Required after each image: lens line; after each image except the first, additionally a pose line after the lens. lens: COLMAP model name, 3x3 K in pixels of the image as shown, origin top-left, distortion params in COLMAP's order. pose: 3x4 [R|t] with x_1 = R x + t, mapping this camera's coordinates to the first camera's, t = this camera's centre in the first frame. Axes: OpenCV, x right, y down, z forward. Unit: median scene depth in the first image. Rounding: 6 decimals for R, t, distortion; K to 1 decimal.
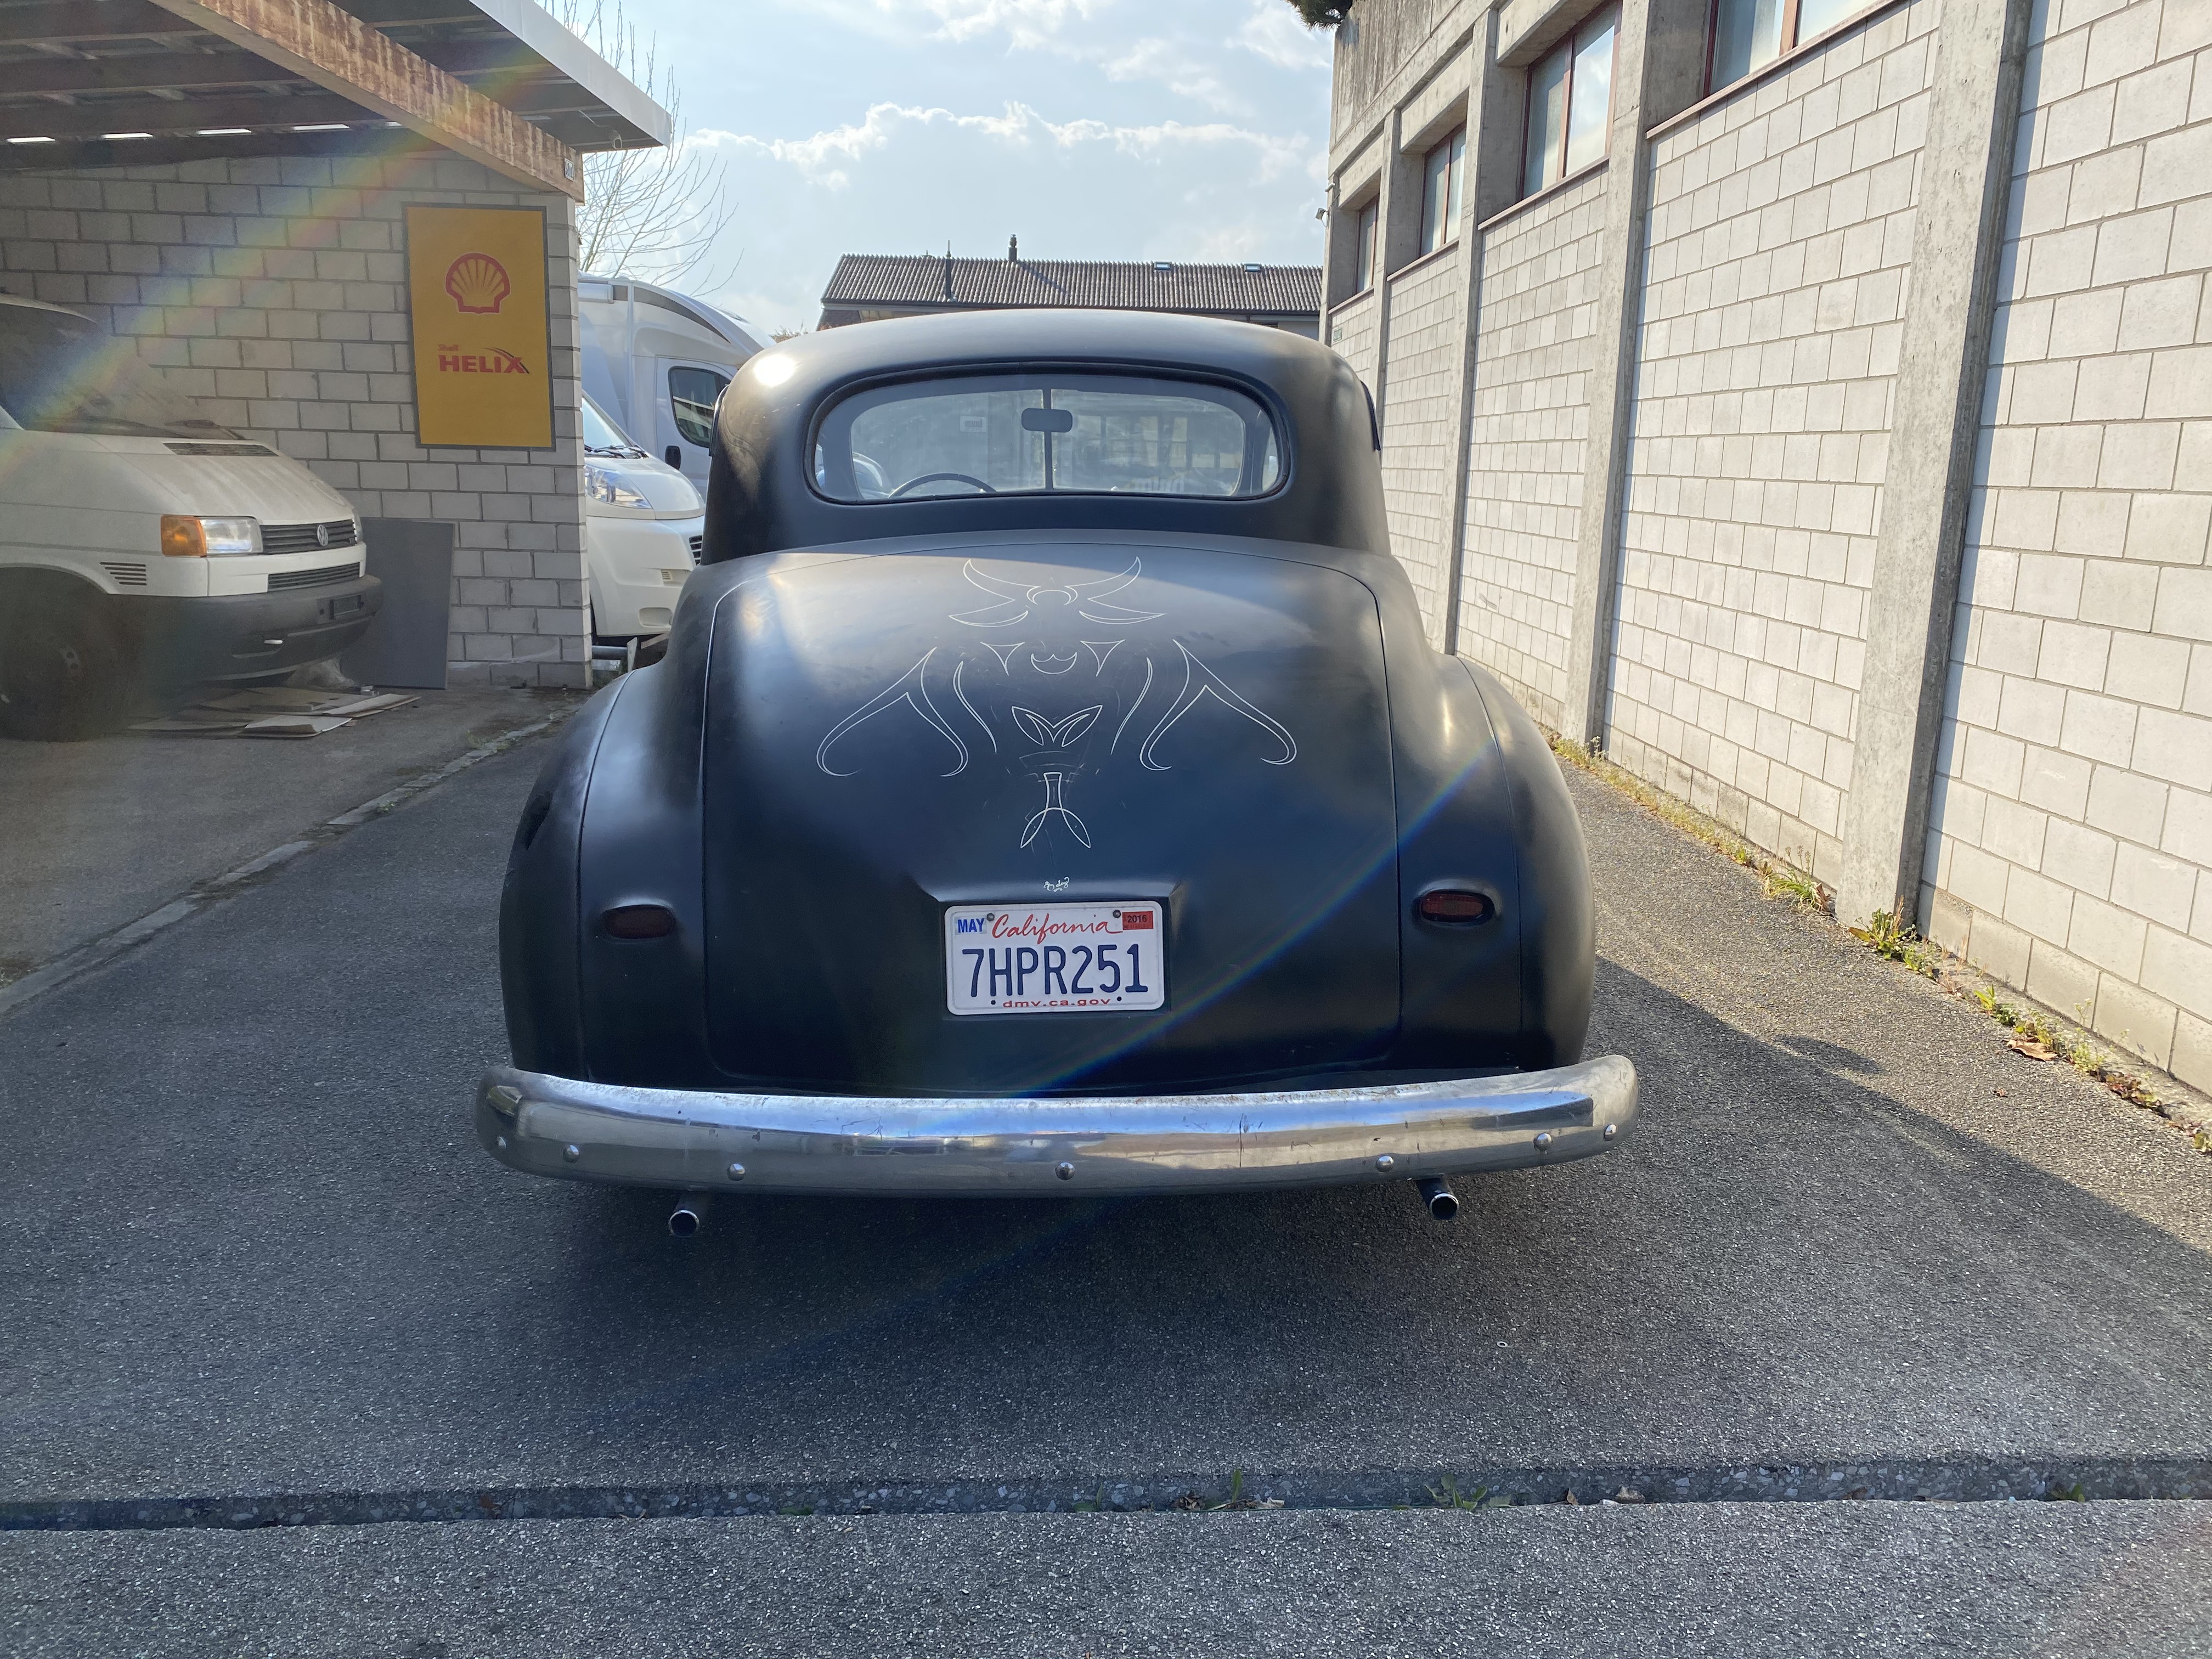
lens RADIAL K [[1675.6, 0, 1112.7], [0, 1675.6, 817.8], [0, 0, 1]] dist [0.045030, -0.051100]
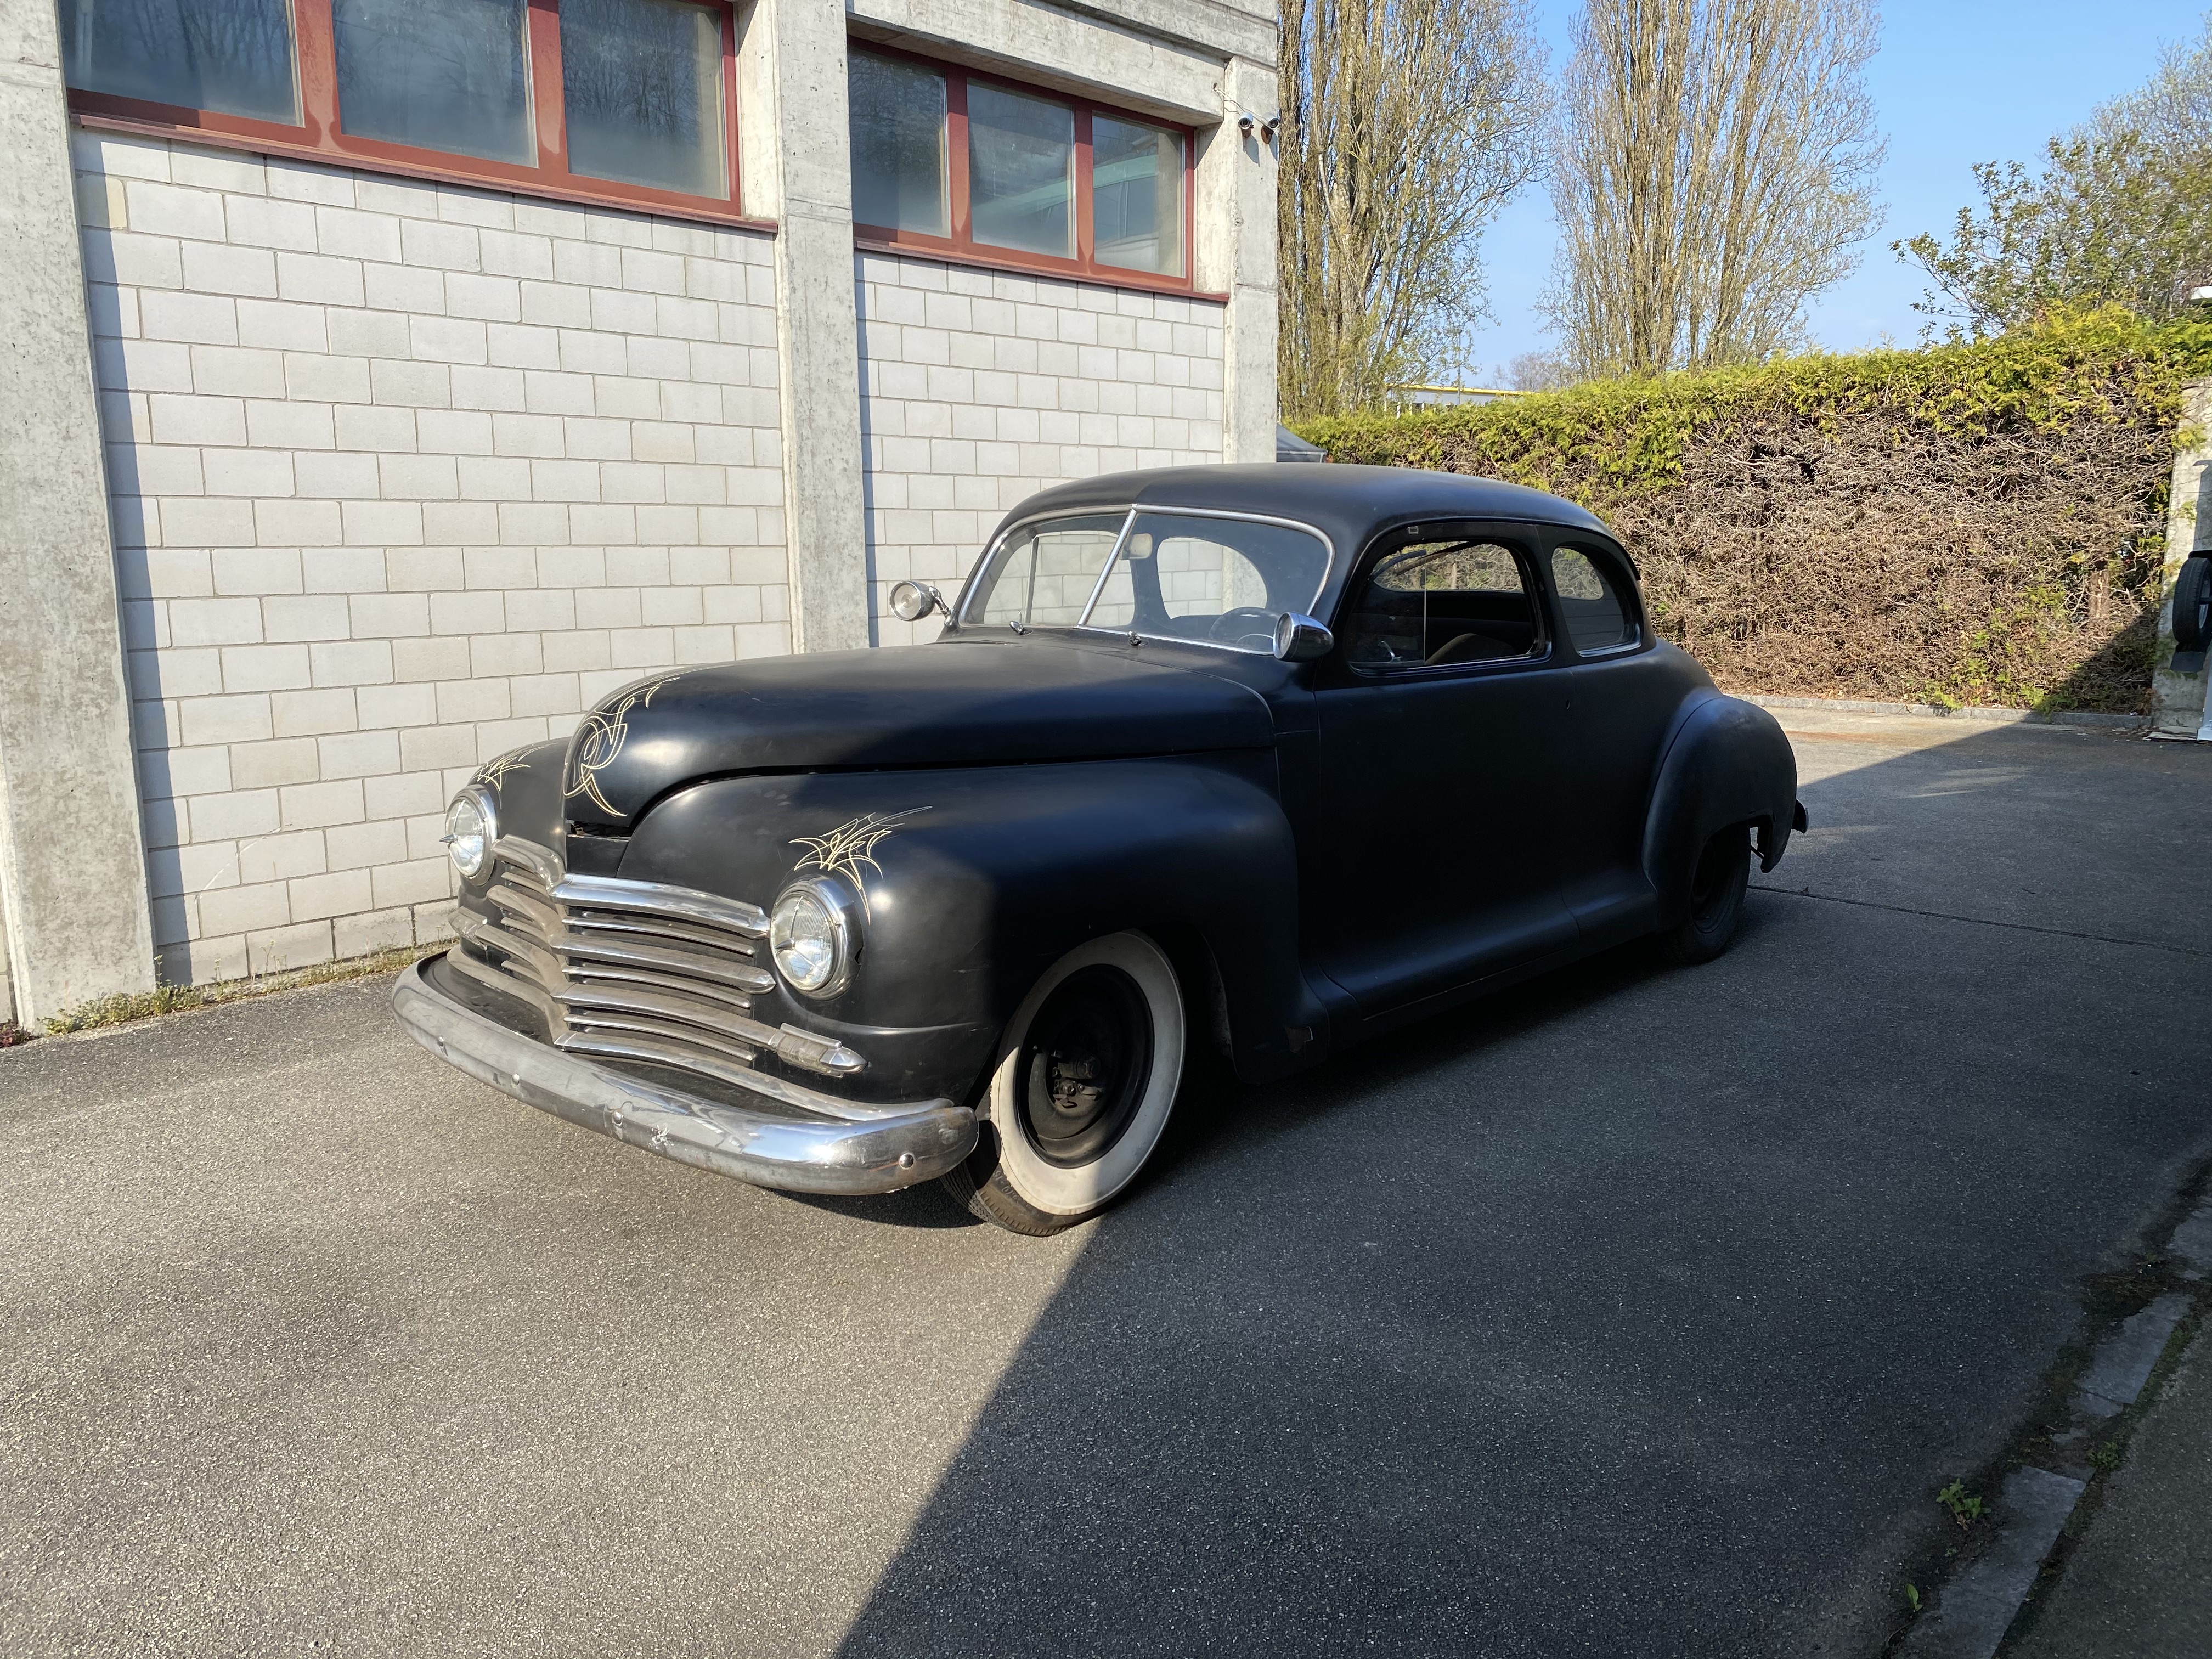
lens RADIAL K [[1675.6, 0, 1112.7], [0, 1675.6, 817.8], [0, 0, 1]] dist [0.045030, -0.051100]
pose [[-0.717407, -0.122800, 0.685746, -0.927201], [0.141133, 0.938312, 0.315678, -0.536317], [-0.682209, 0.323250, -0.655820, 2.305125]]
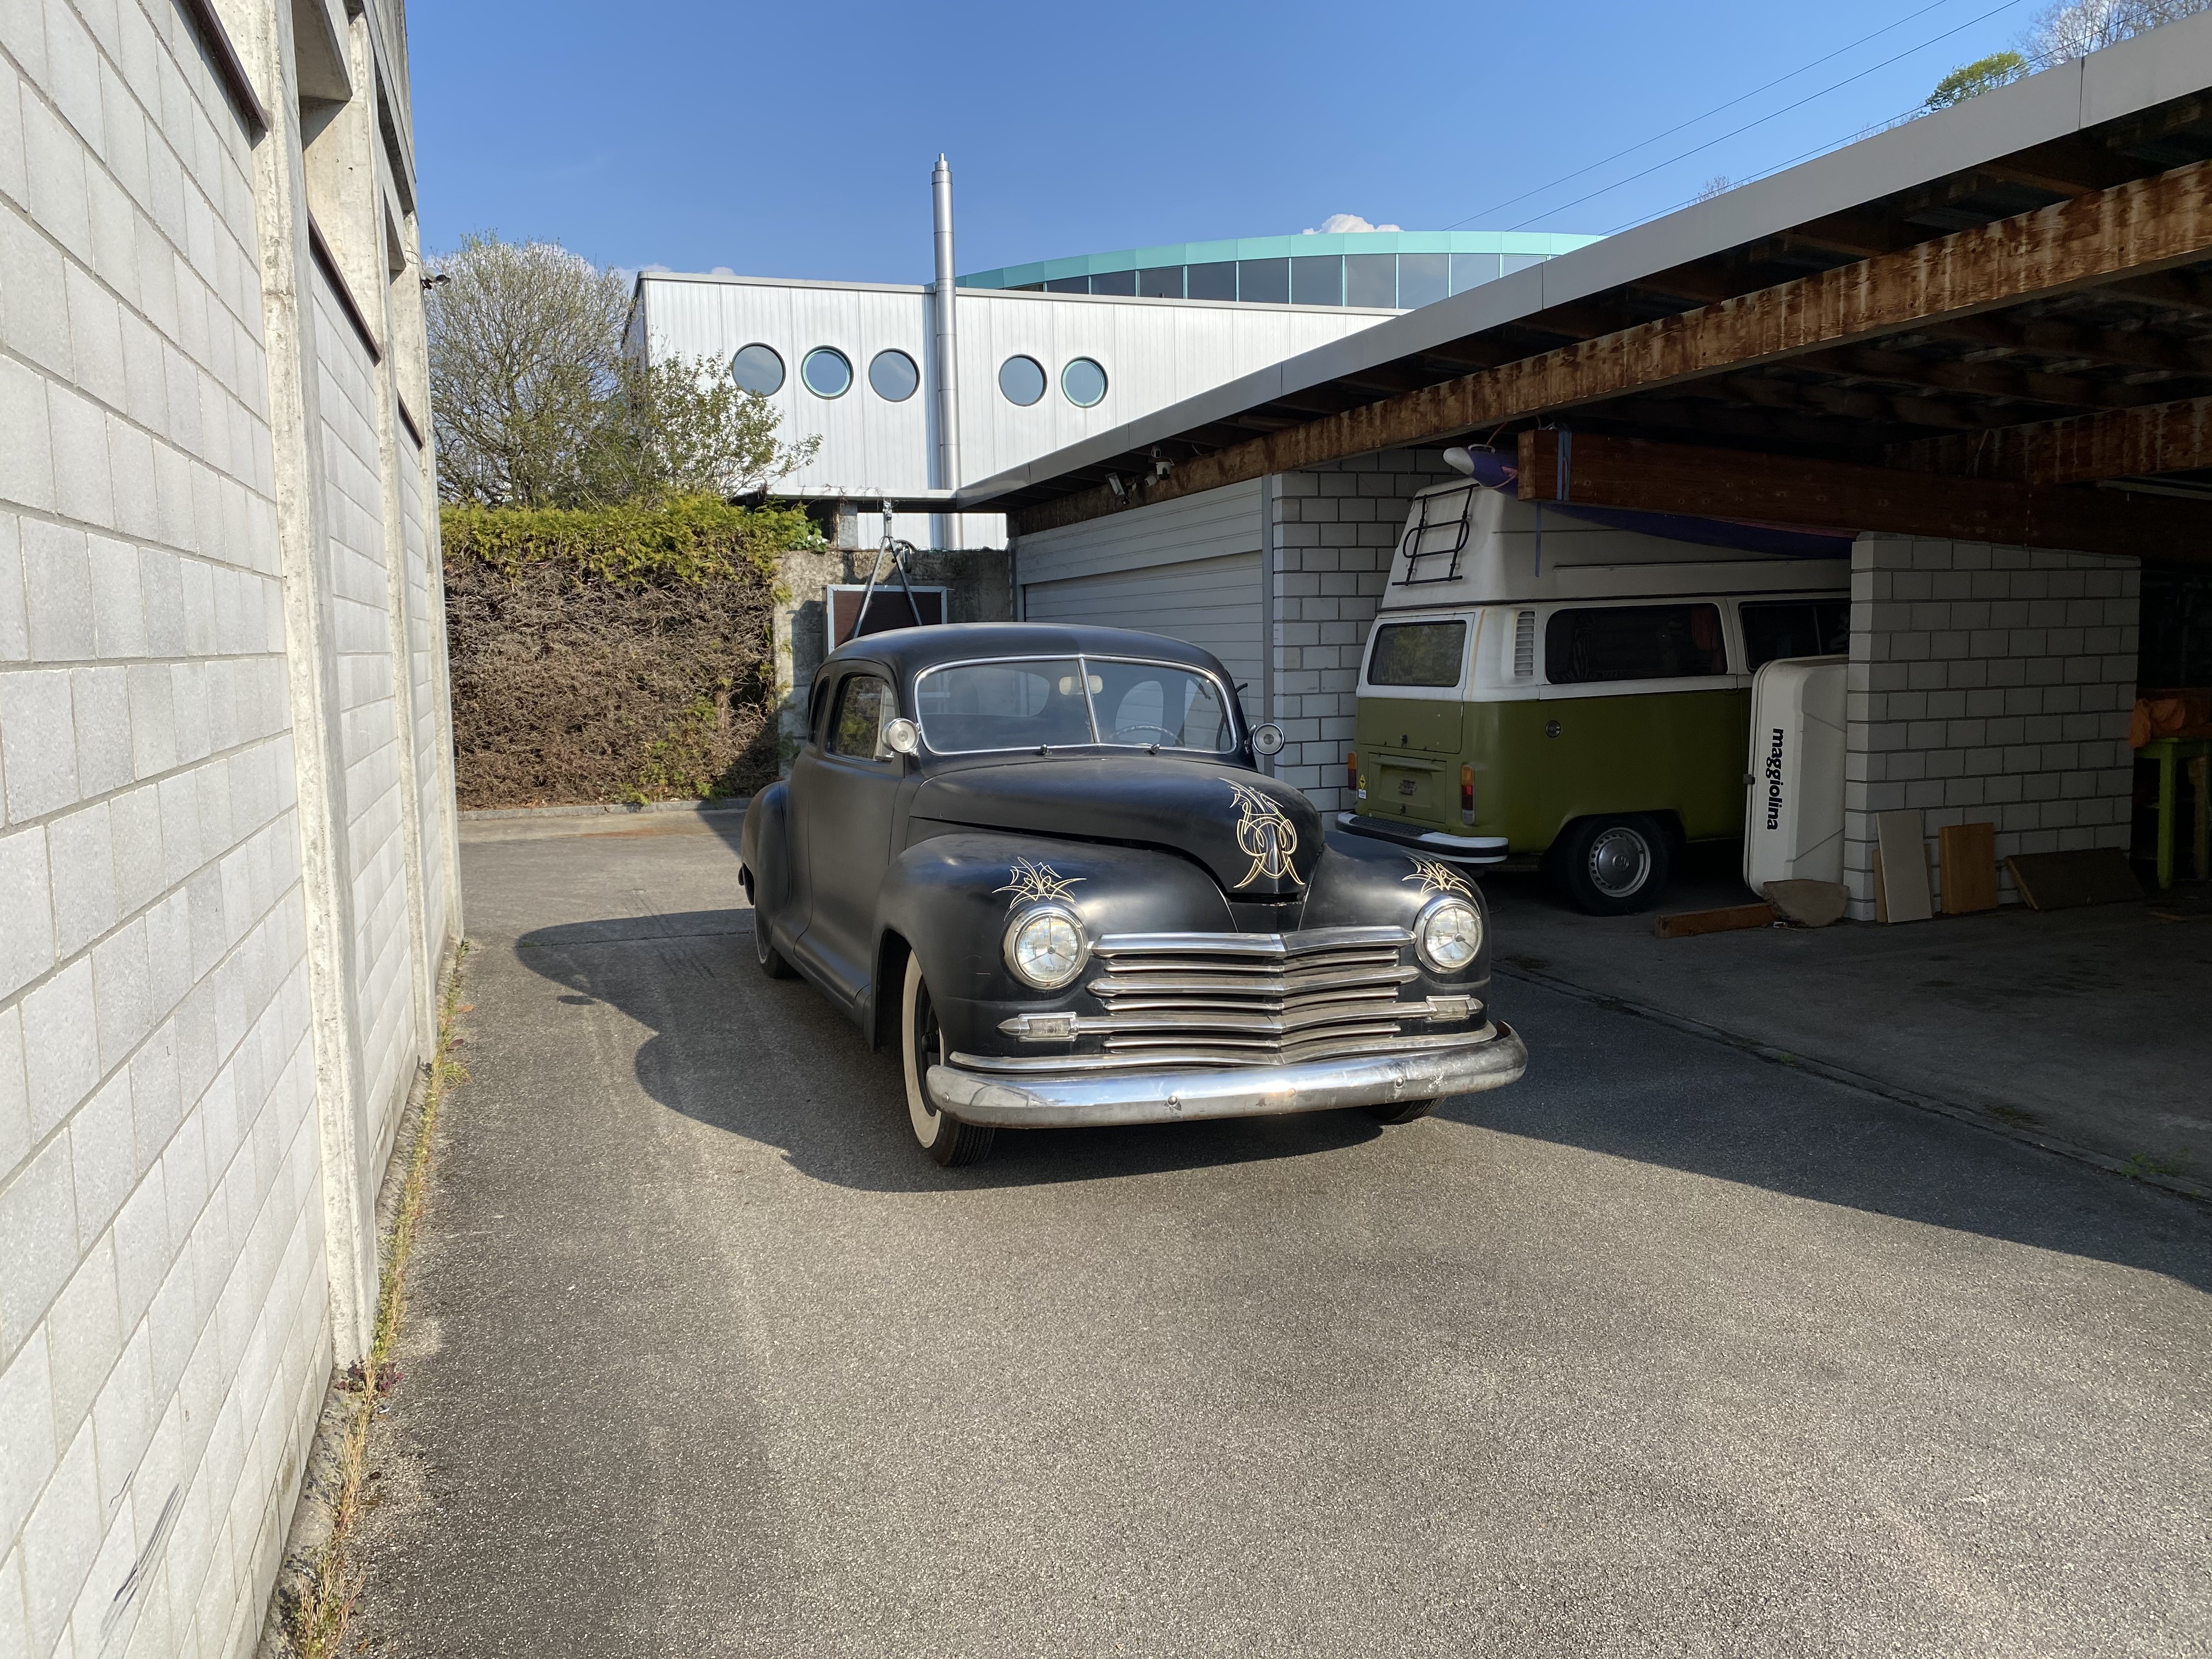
lens RADIAL K [[1675.6, 0, 1112.7], [0, 1675.6, 817.8], [0, 0, 1]] dist [0.045030, -0.051100]
pose [[-0.952003, 0.030160, -0.304598, 0.411250], [-0.063567, 0.953957, 0.293131, -0.689954], [0.299414, 0.298424, -0.906253, 2.964326]]
